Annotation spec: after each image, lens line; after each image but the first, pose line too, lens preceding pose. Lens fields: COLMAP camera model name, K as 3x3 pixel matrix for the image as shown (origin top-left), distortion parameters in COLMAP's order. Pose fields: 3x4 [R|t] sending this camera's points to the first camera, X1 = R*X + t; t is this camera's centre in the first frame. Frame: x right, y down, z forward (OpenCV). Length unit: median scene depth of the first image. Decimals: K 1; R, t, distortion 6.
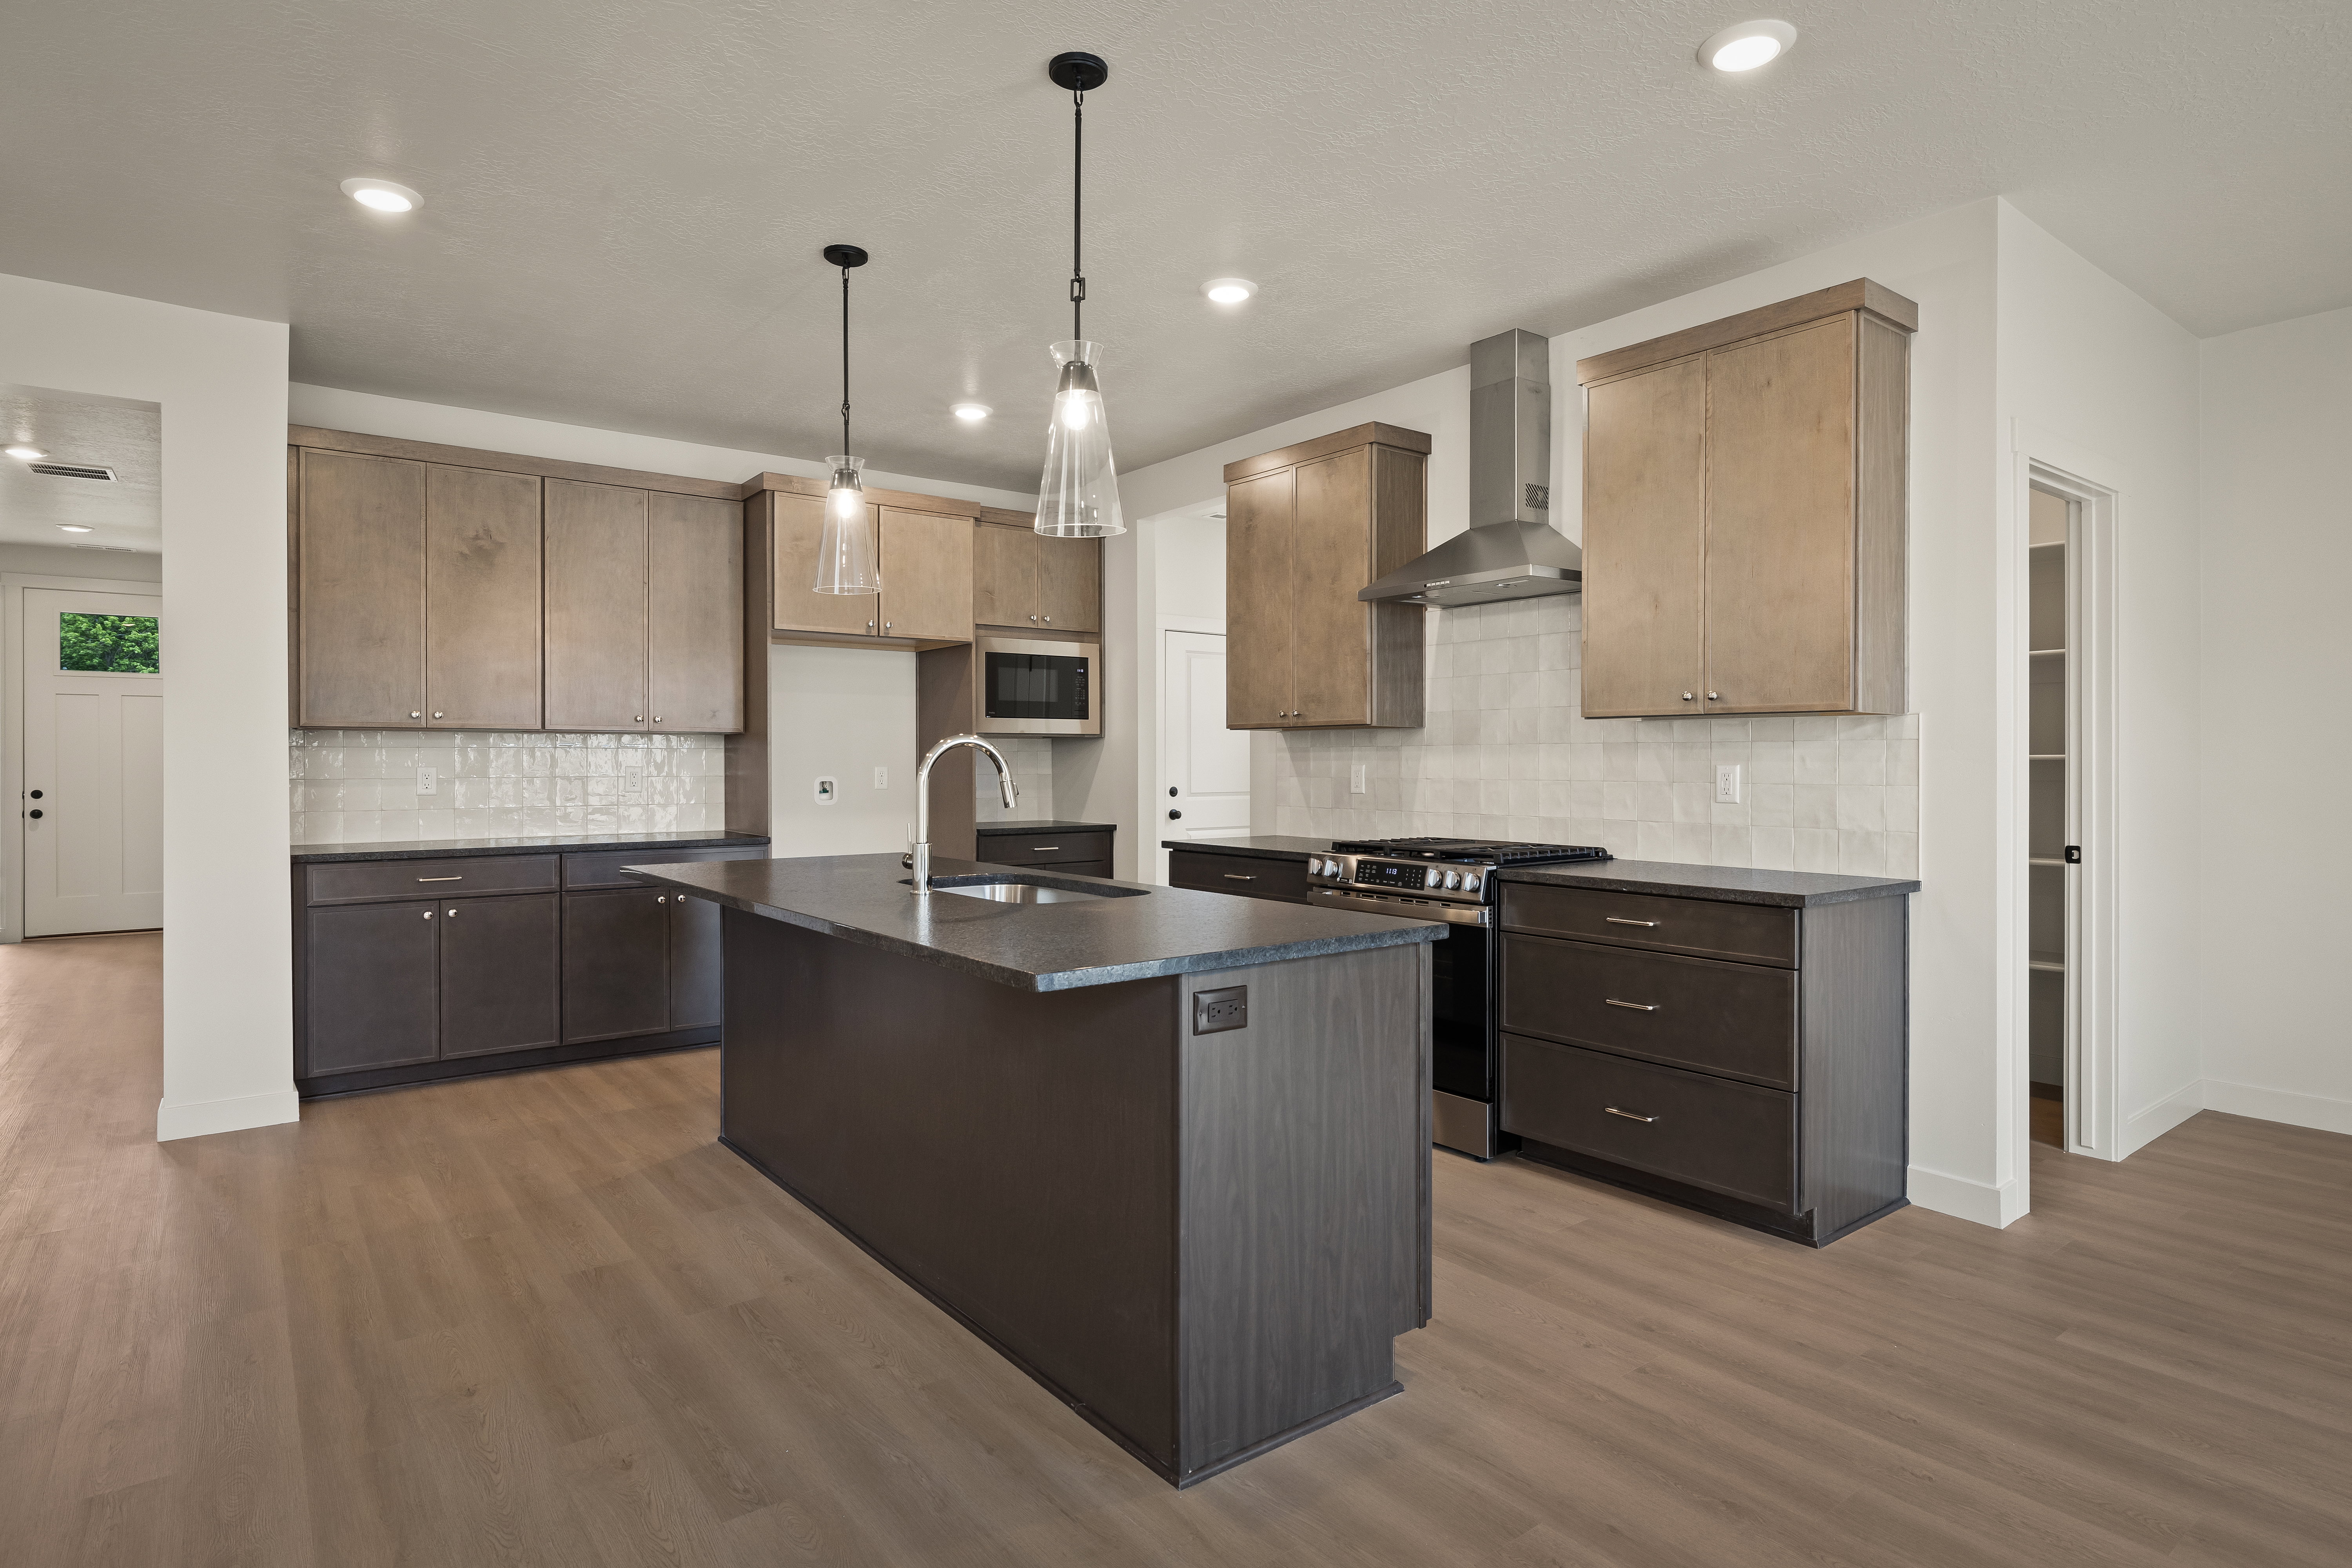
lens RADIAL K [[1247.2, 0, 1175.5], [0, 1247.2, 763.3], [0, 0, 1]] dist [-0.004624, -0.000551]
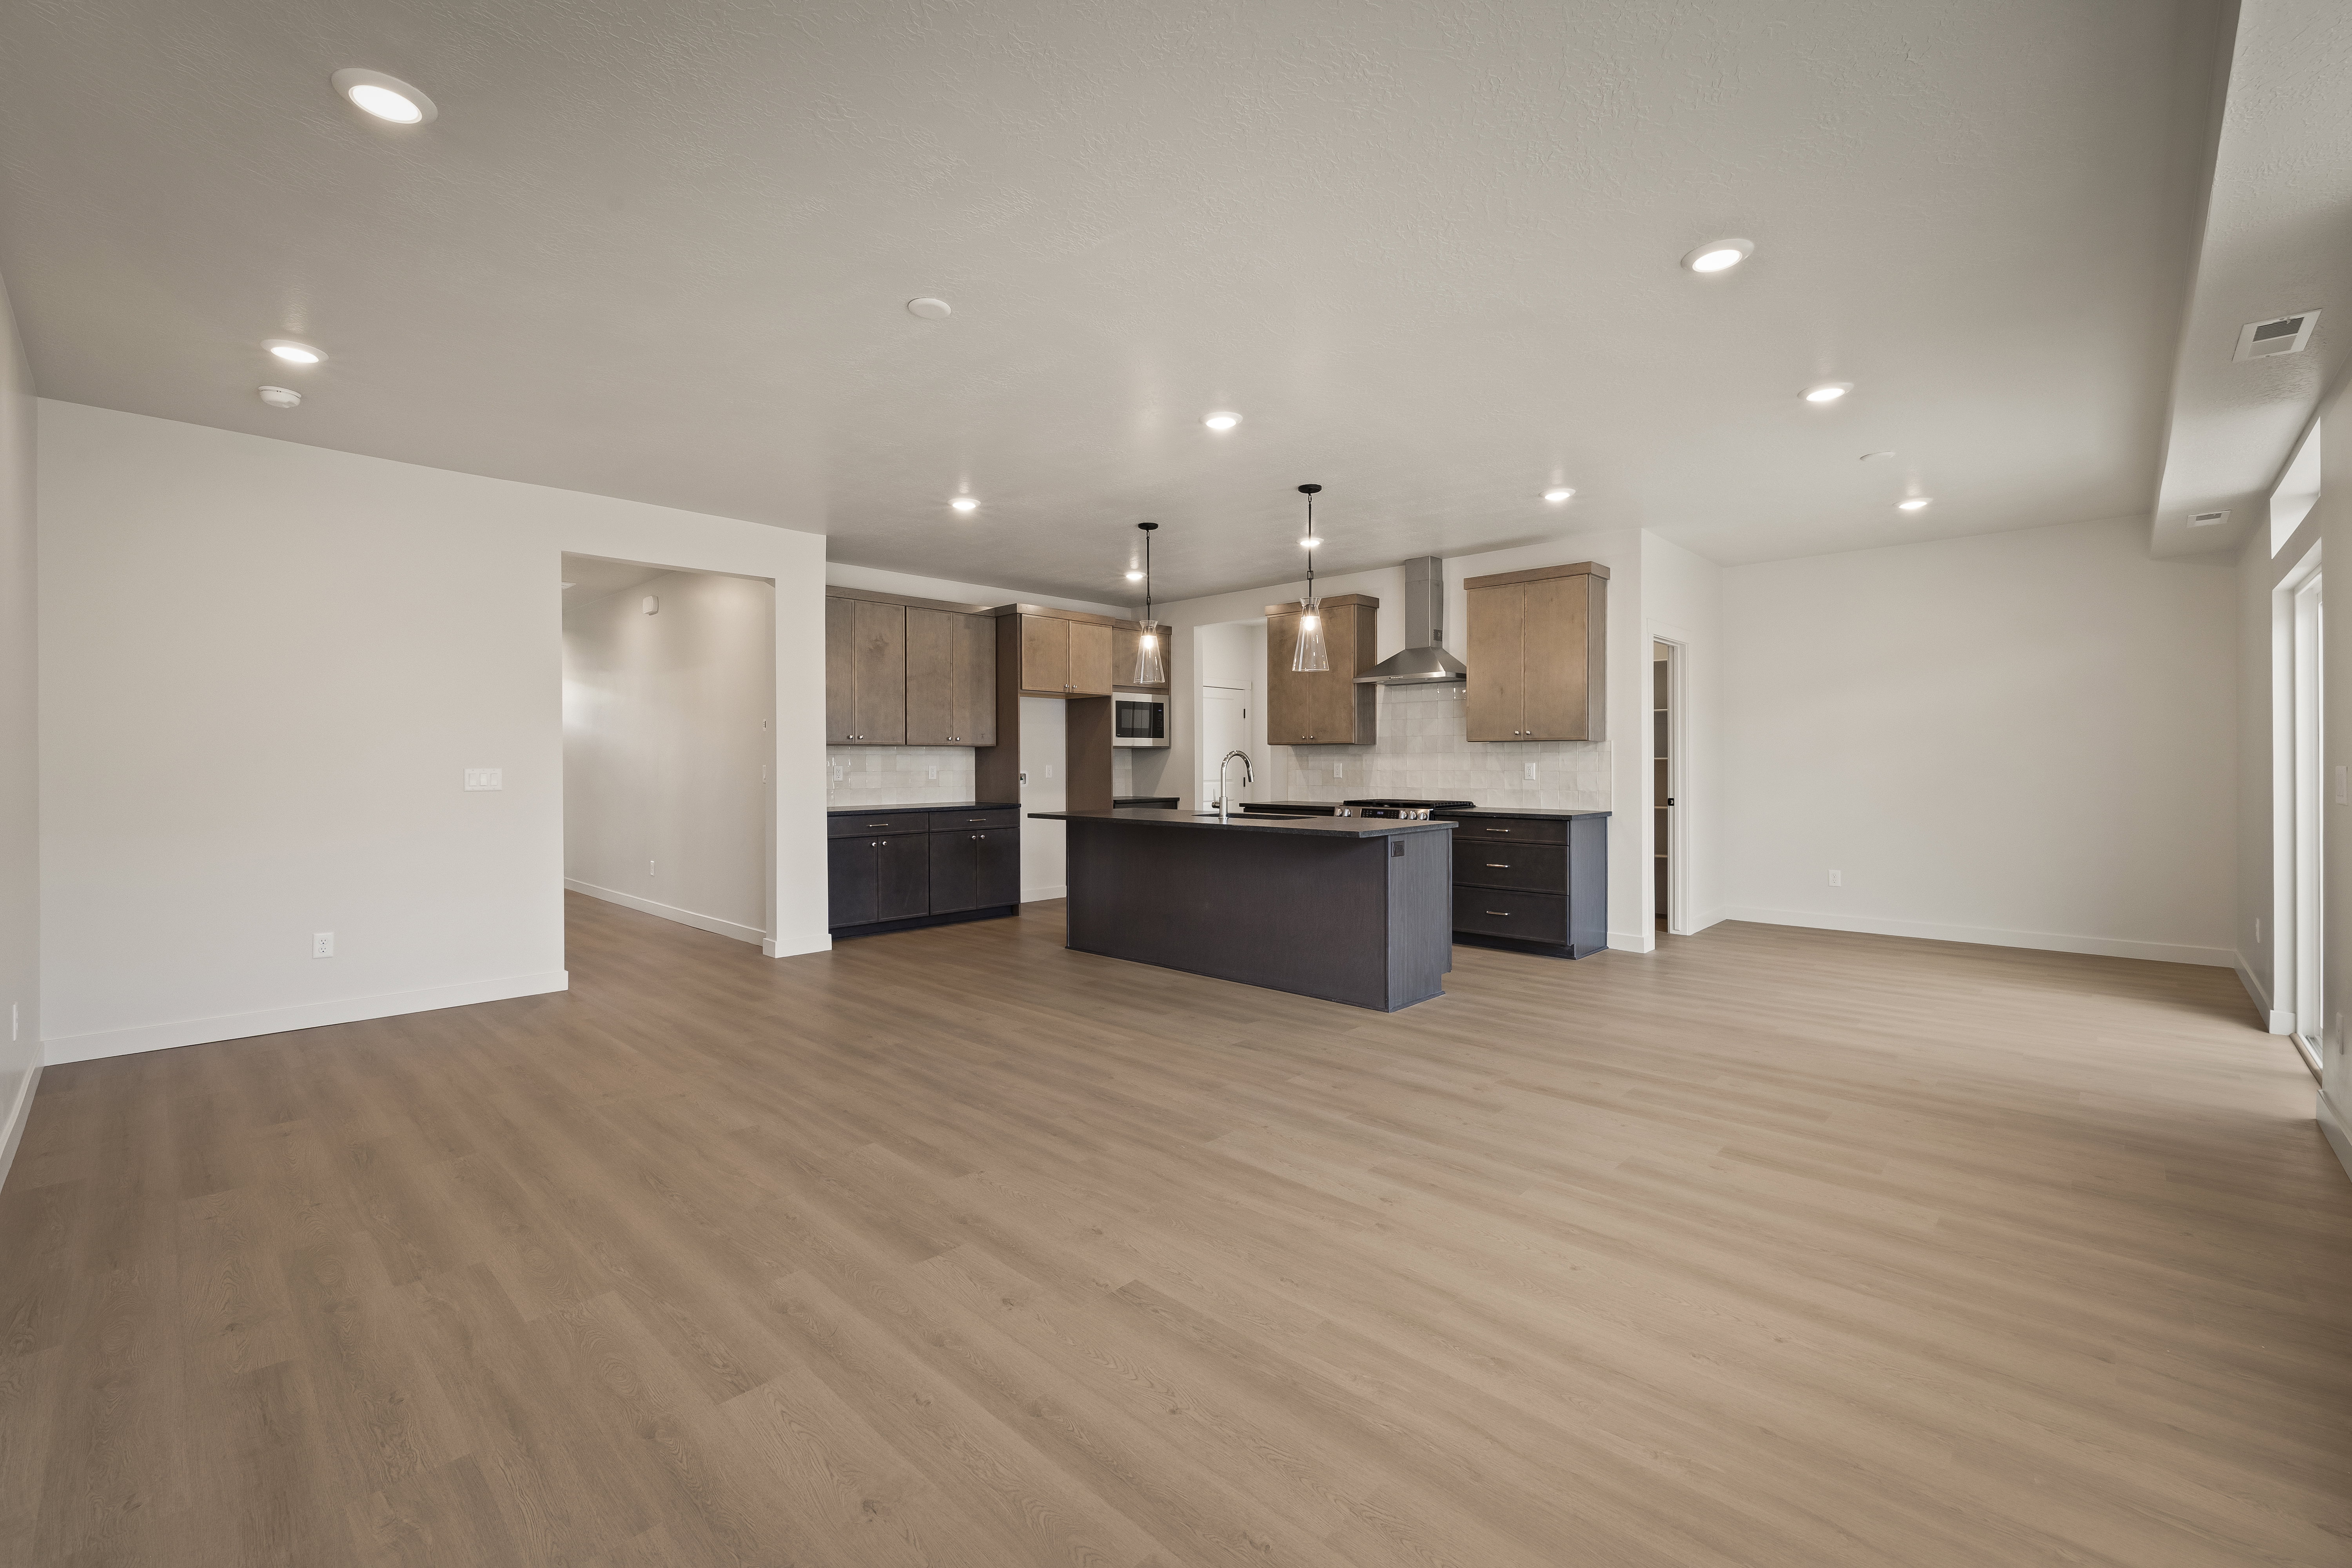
lens RADIAL K [[987.2, 0, 1175.8], [0, 987.2, 760.9], [0, 0, 1]] dist [0.000642, 0.000017]
pose [[0.987846, -0.001390, 0.155428, -0.409296], [0.001799, 0.999995, -0.002485, 0.000763], [-0.155424, 0.002734, 0.987844, -0.579556]]
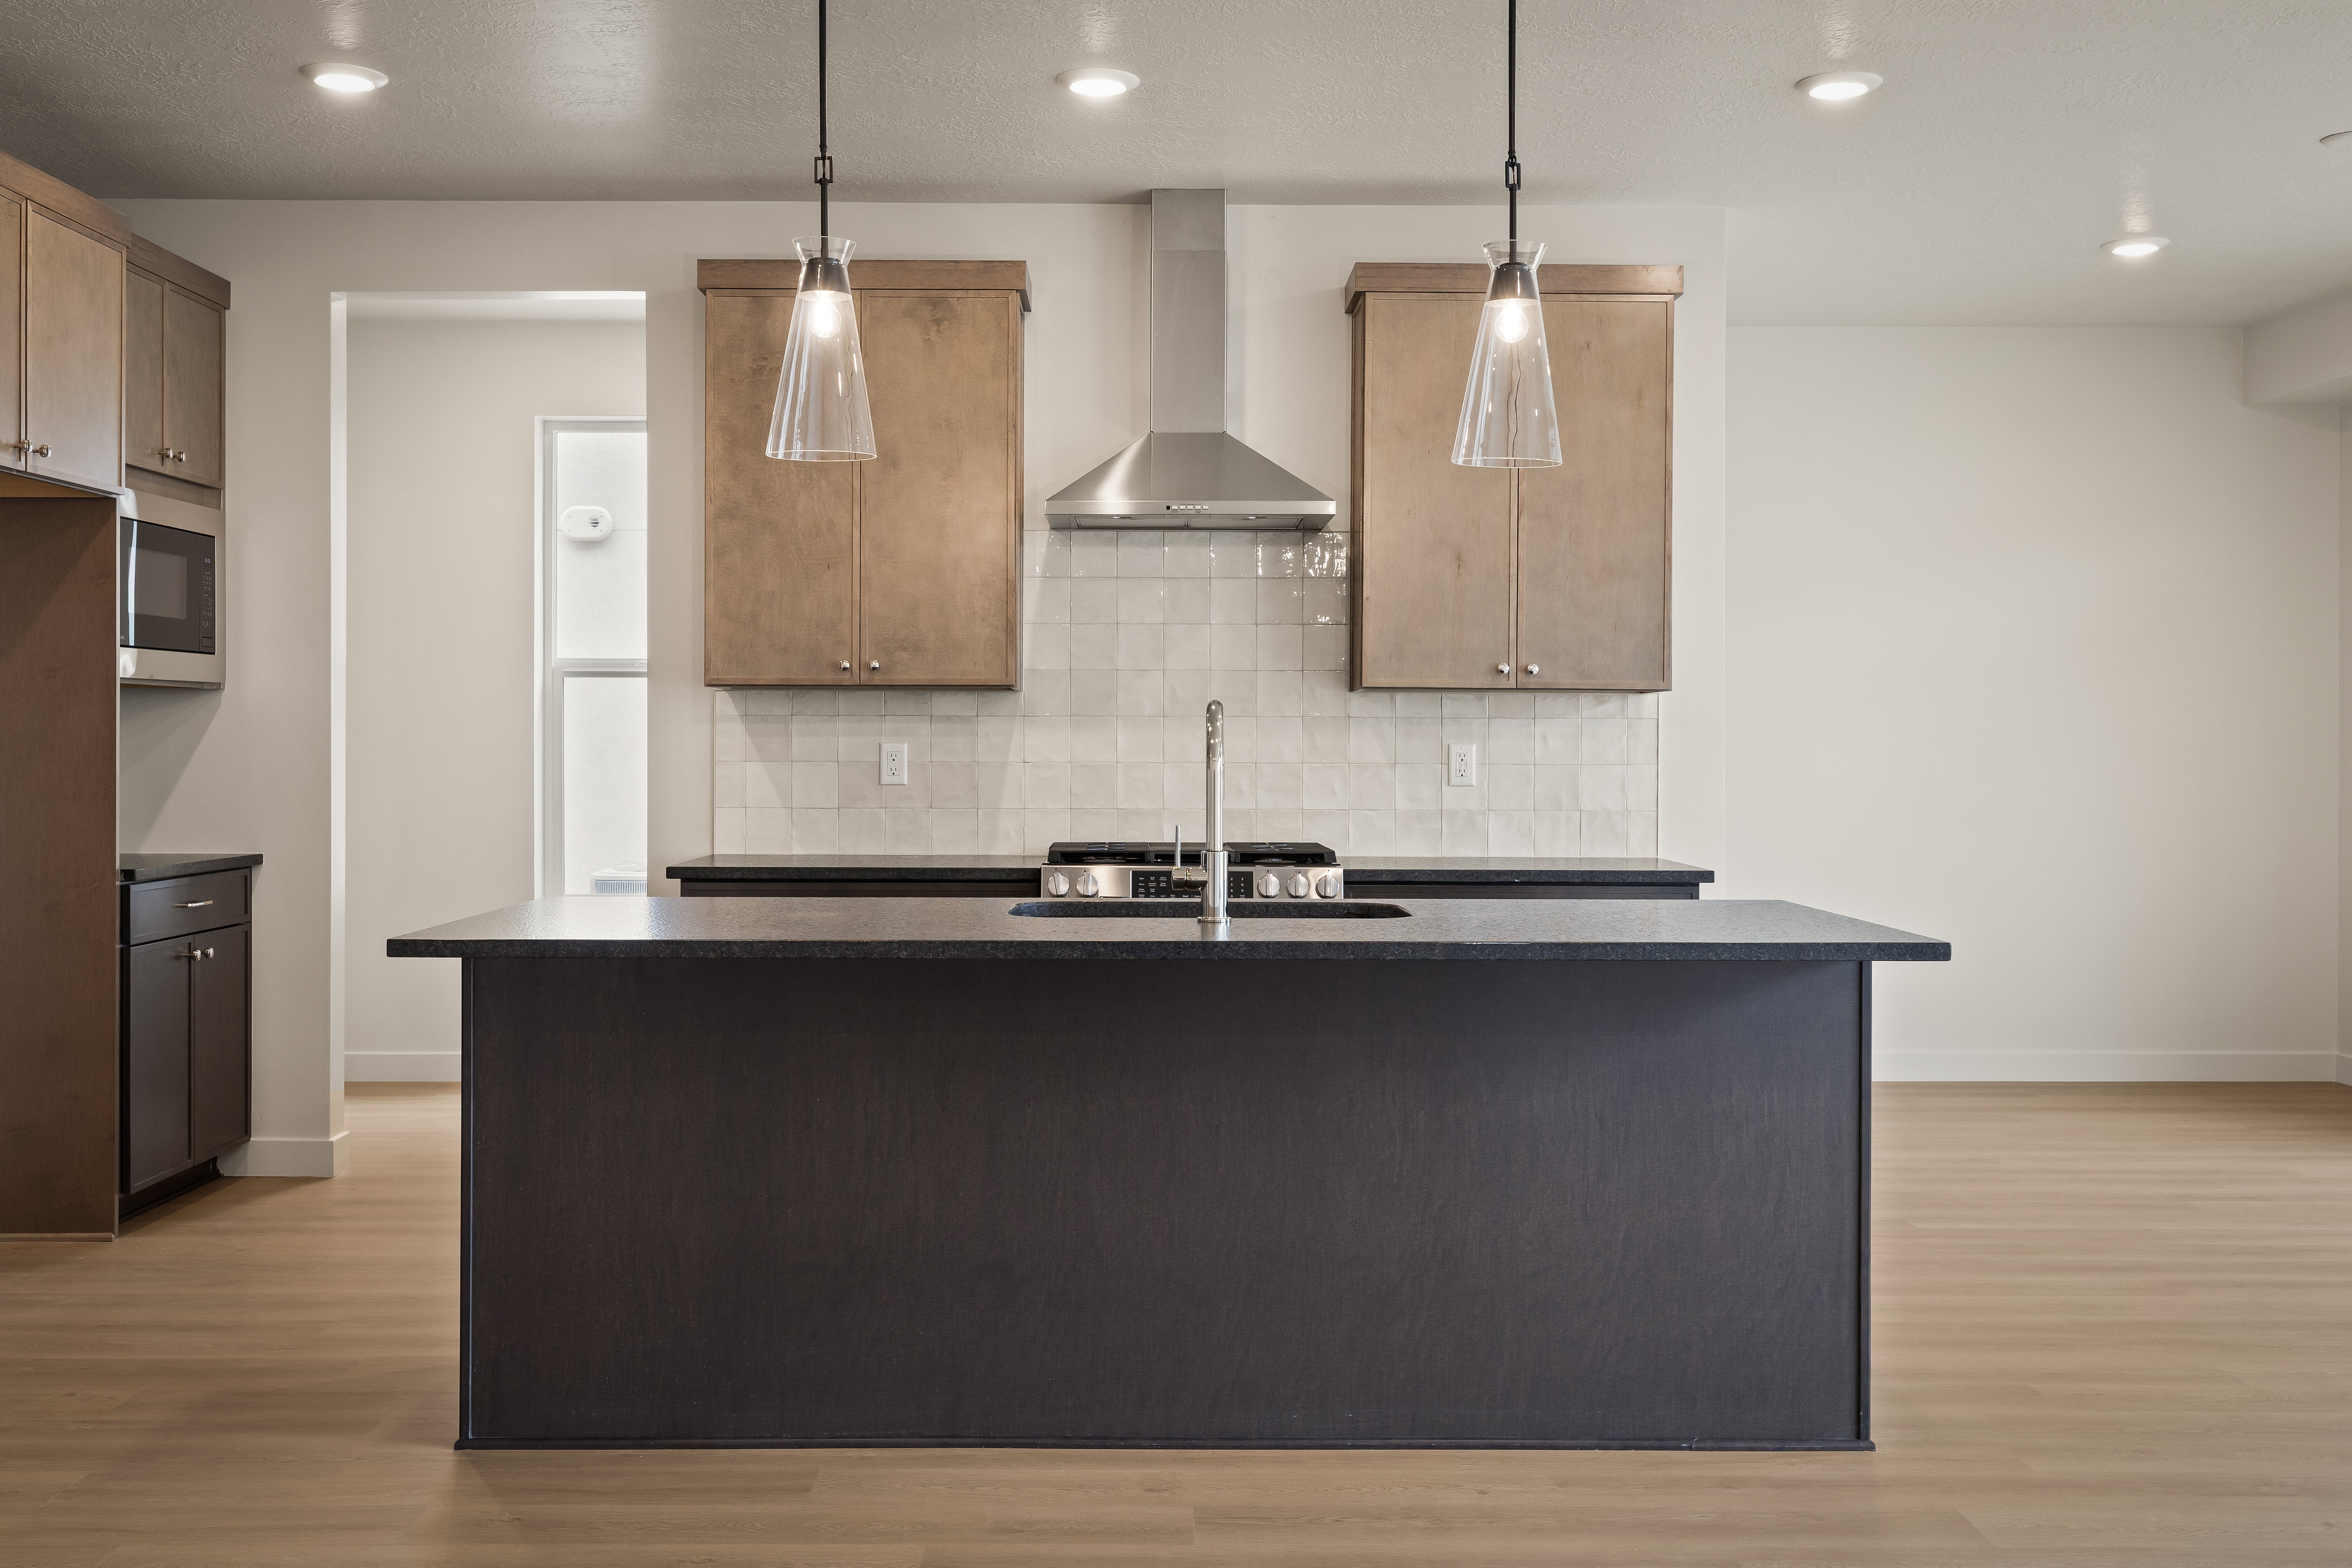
lens RADIAL K [[2265.3, 0, 1171.8], [0, 2265.3, 756.9], [0, 0, 1]] dist [0.007751, 0.002075]
pose [[0.600647, -0.003157, 0.799508, -0.889672], [-0.001954, 0.999983, 0.005416, 0.002124], [-0.799512, -0.004816, 0.600630, 0.164508]]
